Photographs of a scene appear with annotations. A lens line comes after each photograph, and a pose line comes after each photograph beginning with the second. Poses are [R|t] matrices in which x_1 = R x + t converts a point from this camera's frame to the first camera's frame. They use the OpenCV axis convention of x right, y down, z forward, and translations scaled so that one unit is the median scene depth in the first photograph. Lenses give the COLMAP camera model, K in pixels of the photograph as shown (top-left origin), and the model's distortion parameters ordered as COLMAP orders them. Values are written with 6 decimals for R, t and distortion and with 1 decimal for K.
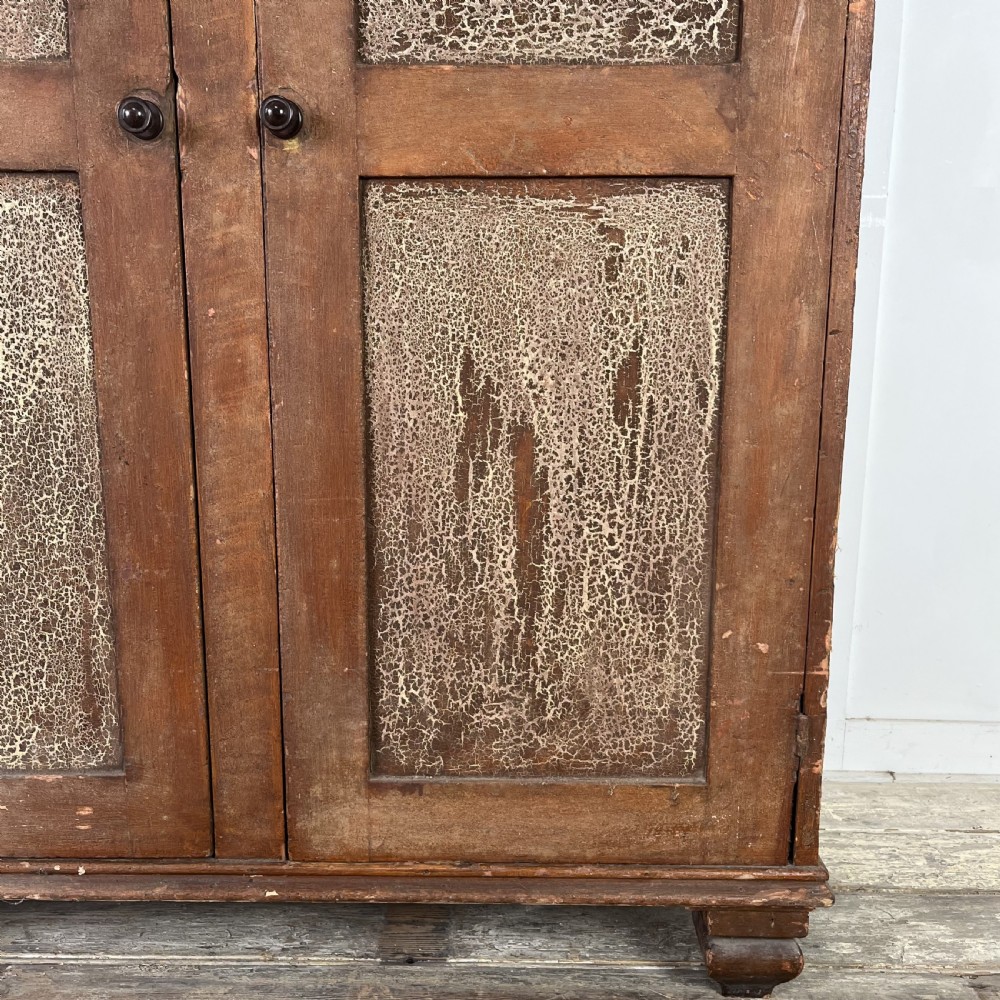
lens RADIAL K [[1095.8, 0, 502.3], [0, 1095.8, 501.1], [0, 0, 1]] dist [0.055464, -0.070564]
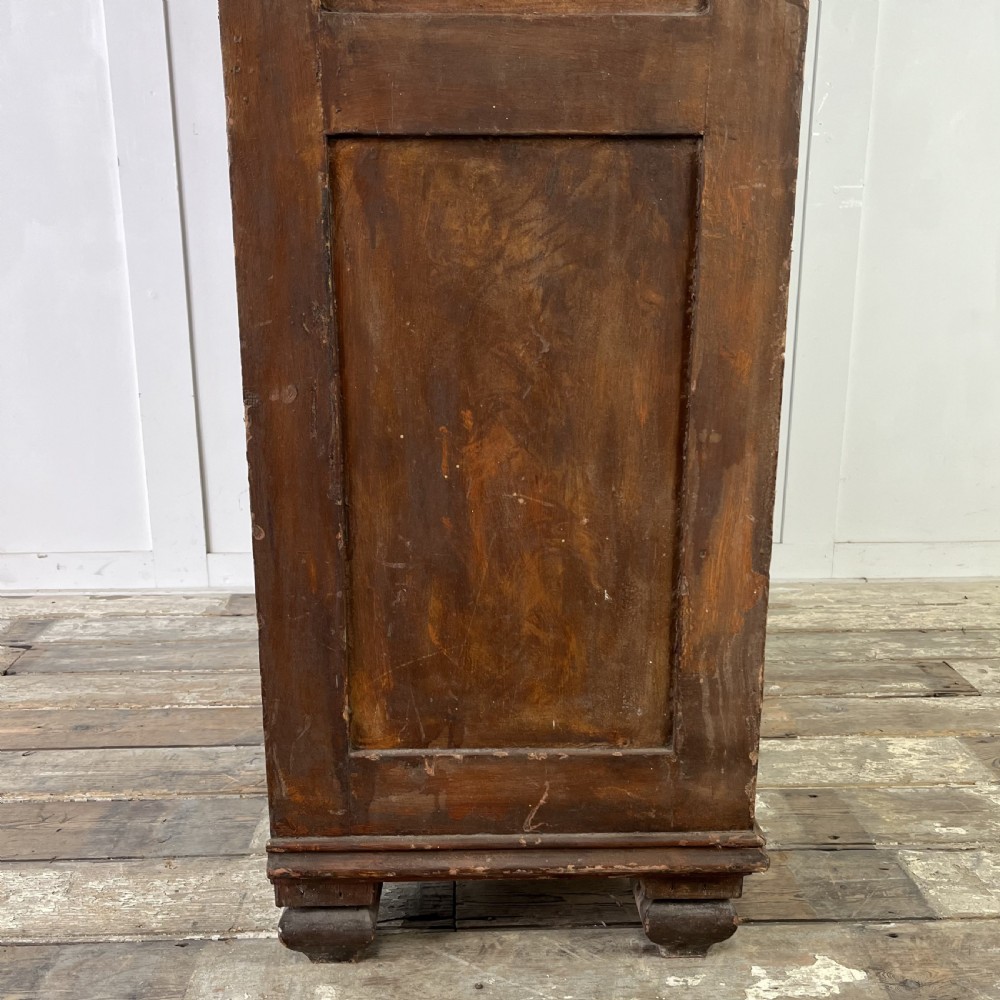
lens RADIAL K [[1075.2, 0, 511.3], [0, 1075.2, 509.4], [0, 0, 1]] dist [0.063790, -0.090827]
pose [[0.999070, -0.019536, 0.038445, -0.290598], [0.017547, 0.998524, 0.051407, 0.113440], [-0.039392, -0.050685, 0.997938, -0.705205]]
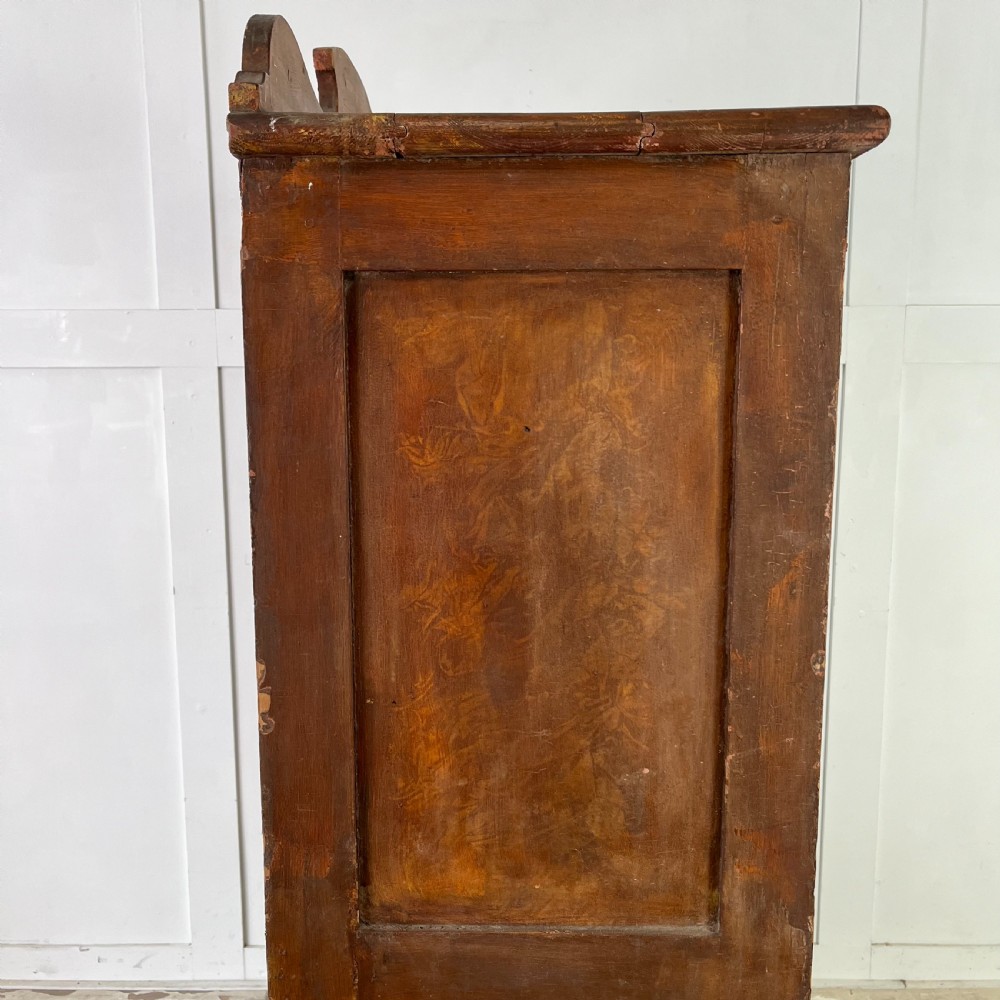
lens RADIAL K [[1075.2, 0, 511.3], [0, 1075.2, 509.4], [0, 0, 1]] dist [0.063790, -0.090827]
pose [[0.999905, -0.013580, 0.002306, -0.267548], [0.013664, 0.999052, -0.041327, -0.531974], [-0.001742, 0.041354, 0.999143, -0.763906]]
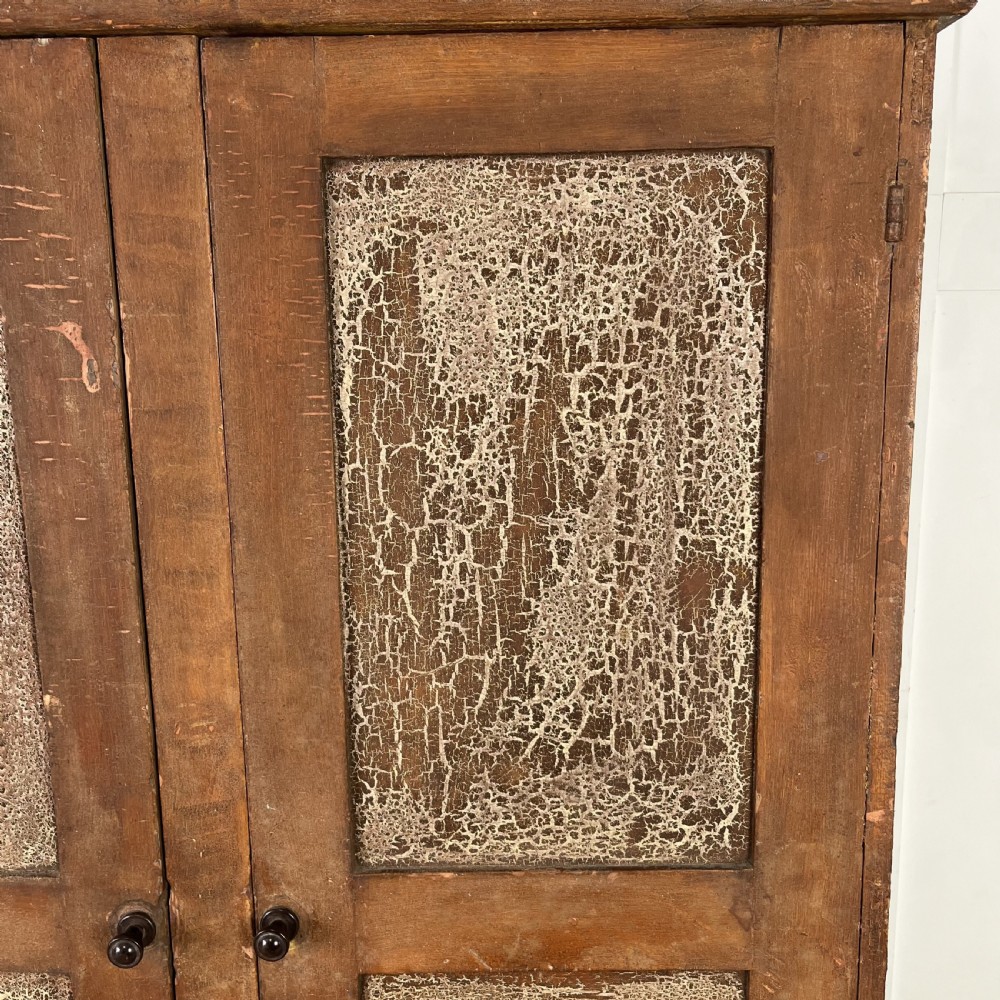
lens RADIAL K [[1095.8, 0, 502.3], [0, 1095.8, 501.1], [0, 0, 1]] dist [0.055464, -0.070564]
pose [[0.999510, -0.017011, -0.026291, 0.026179], [0.016921, 0.999850, -0.003667, -0.650793], [0.026350, 0.003220, 0.999648, 0.034882]]
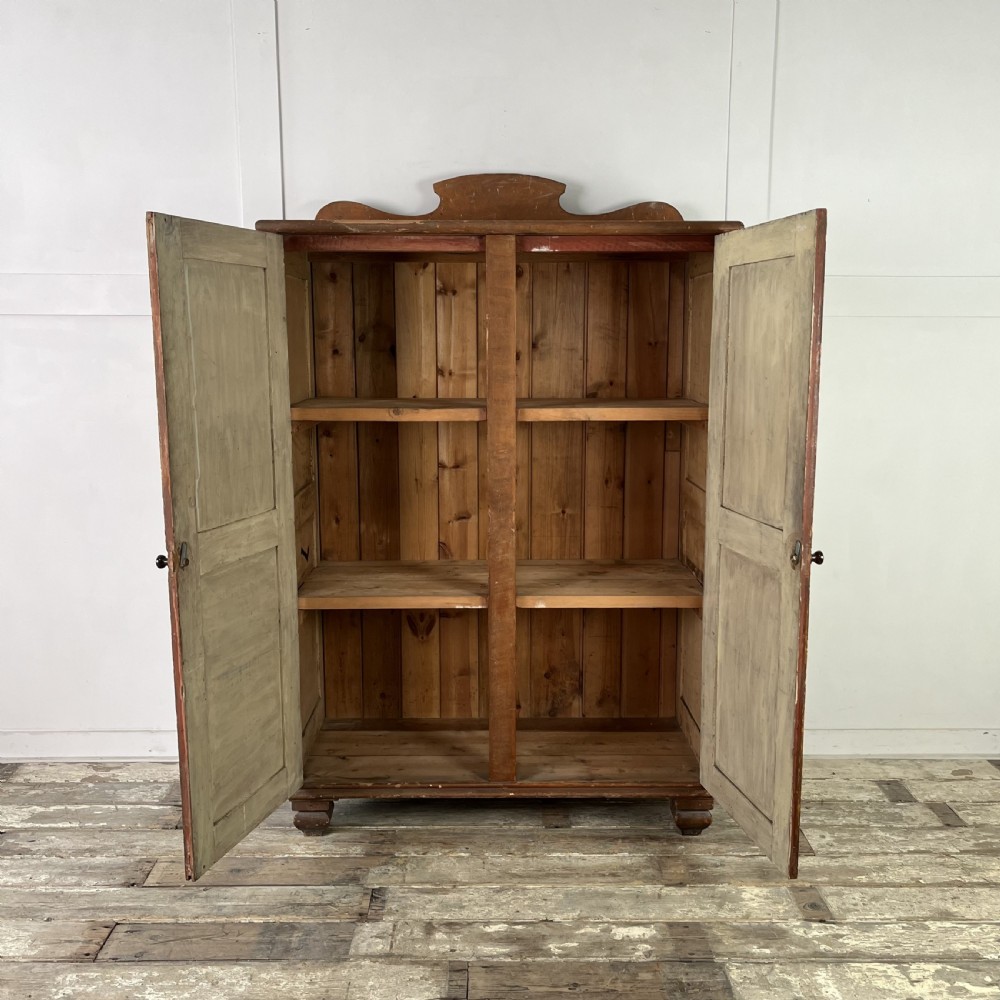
lens RADIAL K [[1057.5, 0, 510.7], [0, 1057.5, 501.2], [0, 0, 1]] dist [0.083545, -0.122449]
pose [[0.999856, -0.009877, 0.013828, -0.250429], [0.010305, 0.999460, -0.031190, -0.282748], [-0.013512, 0.031328, 0.999418, -1.656866]]
